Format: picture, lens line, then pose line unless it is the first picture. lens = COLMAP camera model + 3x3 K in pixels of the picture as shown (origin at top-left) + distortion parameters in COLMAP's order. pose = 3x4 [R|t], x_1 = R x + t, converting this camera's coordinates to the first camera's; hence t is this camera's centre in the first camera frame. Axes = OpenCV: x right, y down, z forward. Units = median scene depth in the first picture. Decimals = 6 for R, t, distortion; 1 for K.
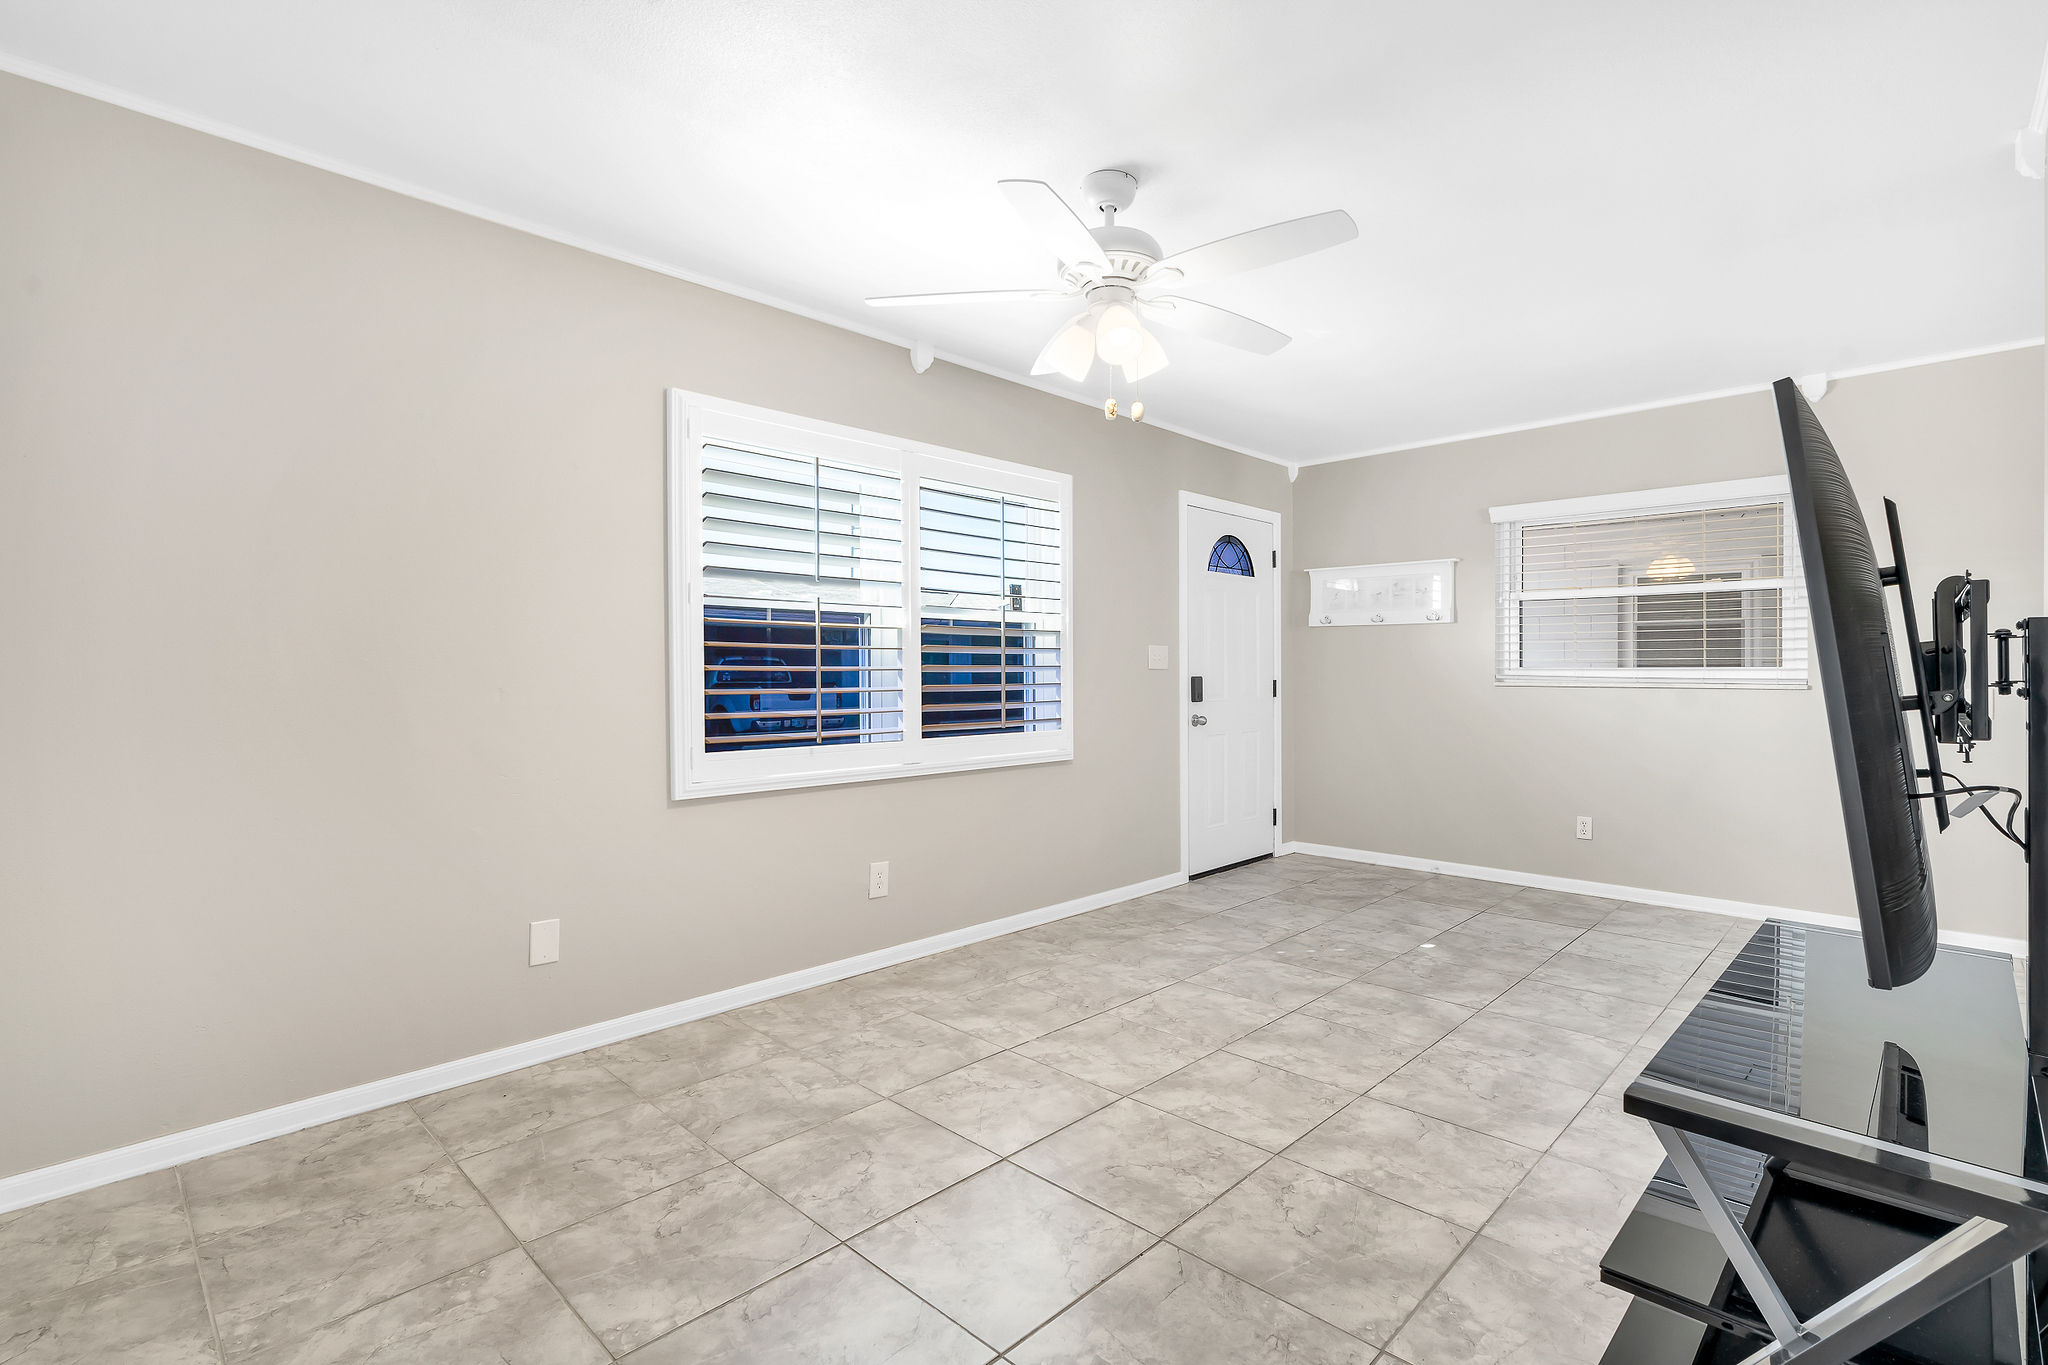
lens RADIAL K [[949.6, 0, 1014.5], [0, 949.6, 678.9], [0, 0, 1]] dist [-0.006979, 0.002973]
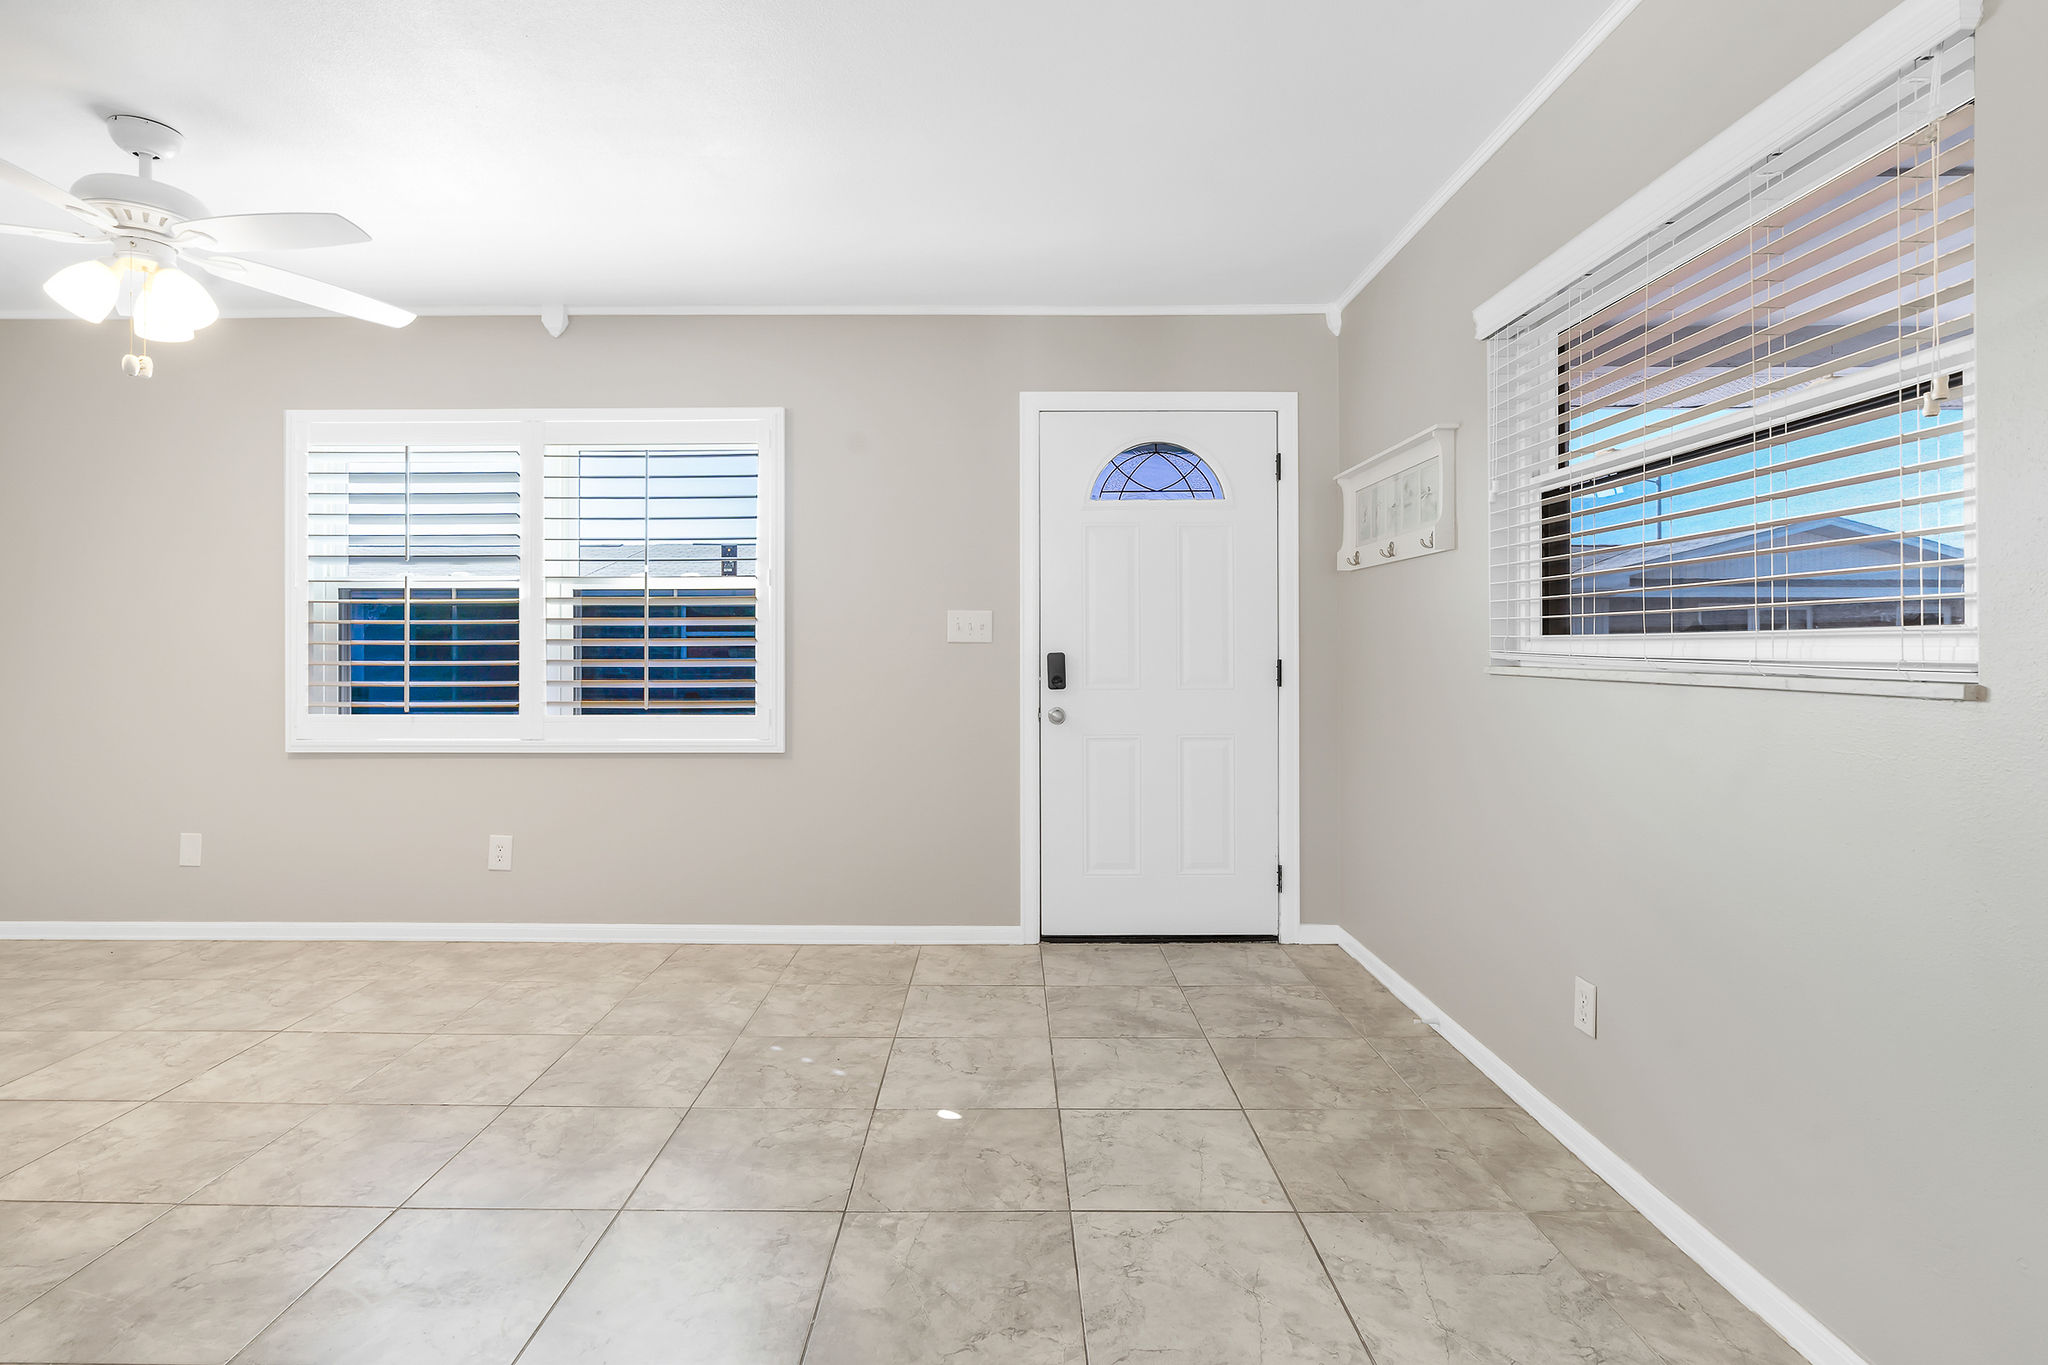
lens RADIAL K [[990.9, 0, 982.1], [0, 990.9, 649.7], [0, 0, 1]] dist [-0.004688, 0.001481]
pose [[0.690103, 0.000436, -0.723711, 1.060888], [-0.006494, 0.999963, -0.005590, -0.000589], [0.723682, 0.008558, 0.690081, 0.707585]]
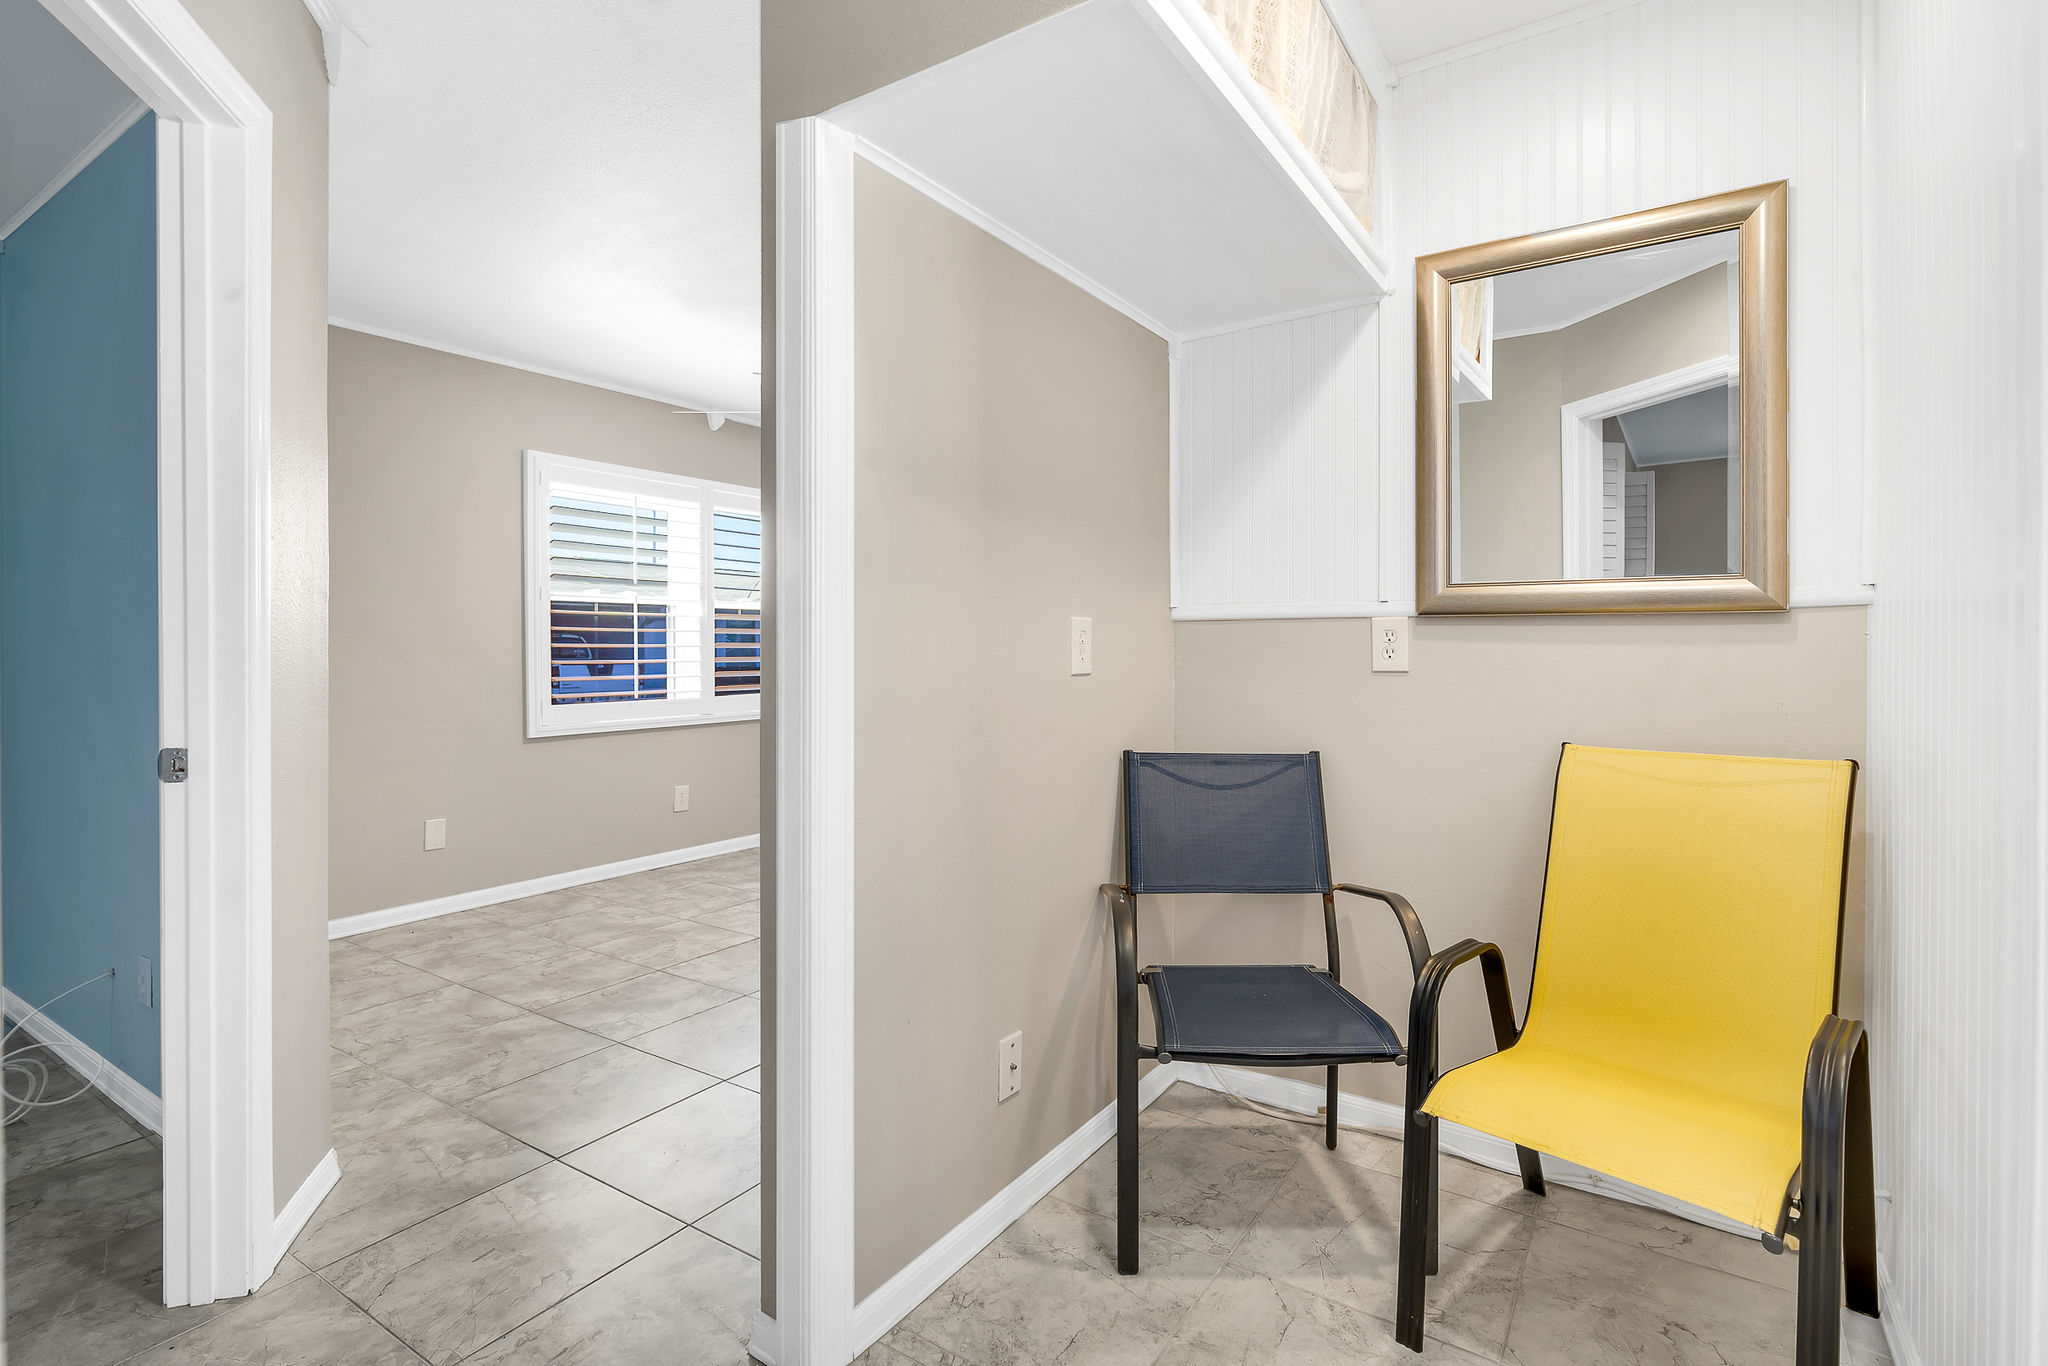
lens RADIAL K [[949.6, 0, 1063.4], [0, 949.6, 641.1], [0, 0, 1]] dist [-0.006979, 0.002973]
pose [[0.971673, 0.000284, 0.236328, 0.078179], [0.003558, 0.999868, -0.015830, 0.006838], [-0.236301, 0.016222, 0.971544, -0.522815]]
